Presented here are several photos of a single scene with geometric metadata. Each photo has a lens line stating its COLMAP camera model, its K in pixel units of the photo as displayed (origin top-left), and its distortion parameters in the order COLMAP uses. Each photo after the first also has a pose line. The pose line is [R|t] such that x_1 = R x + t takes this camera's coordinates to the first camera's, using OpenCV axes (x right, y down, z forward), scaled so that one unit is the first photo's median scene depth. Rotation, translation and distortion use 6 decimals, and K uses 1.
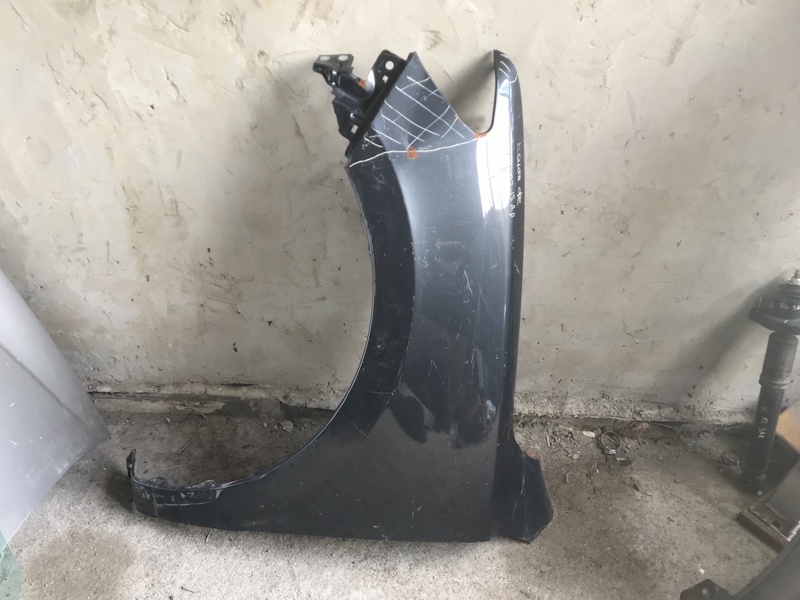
lens RADIAL K [[663.0, 0, 400.0], [0, 663.0, 300.0], [0, 0, 1]] dist [0.003141, 0.002778]
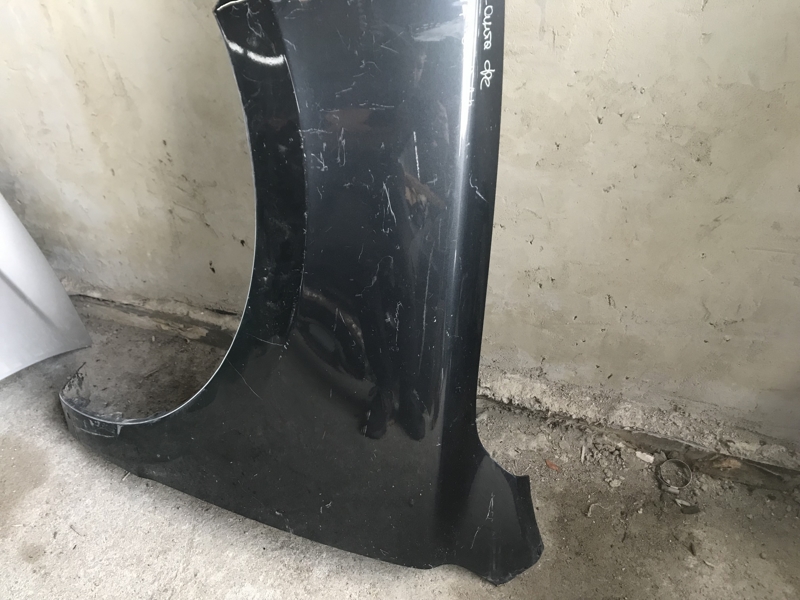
lens RADIAL K [[664.0, 0, 400.0], [0, 664.0, 300.0], [0, 0, 1]] dist [0.005047, 0.010535]
pose [[0.938008, 0.147116, -0.313845, 0.264389], [-0.126494, 0.988301, 0.085210, 0.010455], [0.322709, -0.040228, 0.945643, 0.281749]]
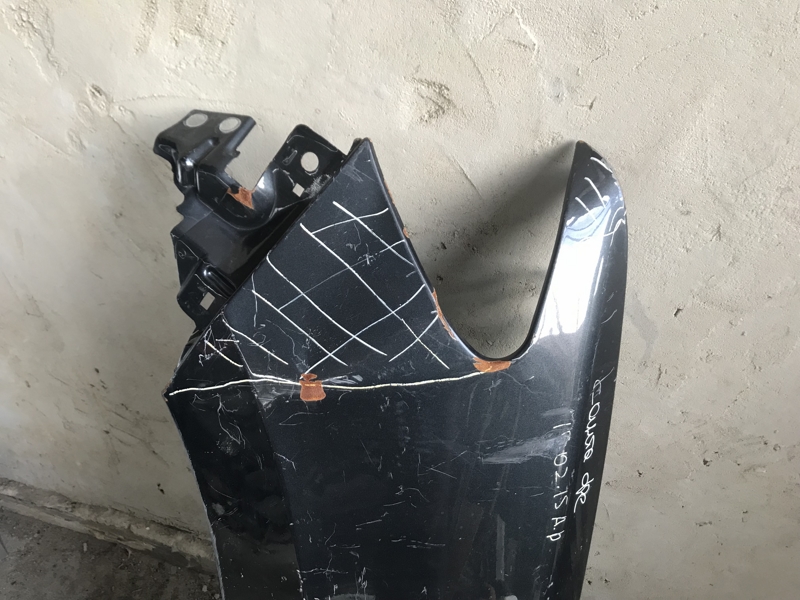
lens RADIAL K [[664.0, 0, 400.0], [0, 664.0, 300.0], [0, 0, 1]] dist [0.005047, 0.010535]
pose [[0.954107, 0.175966, -0.242312, 0.118681], [-0.151455, 0.981579, 0.116464, -0.243181], [0.258342, -0.074420, 0.963183, 0.447621]]
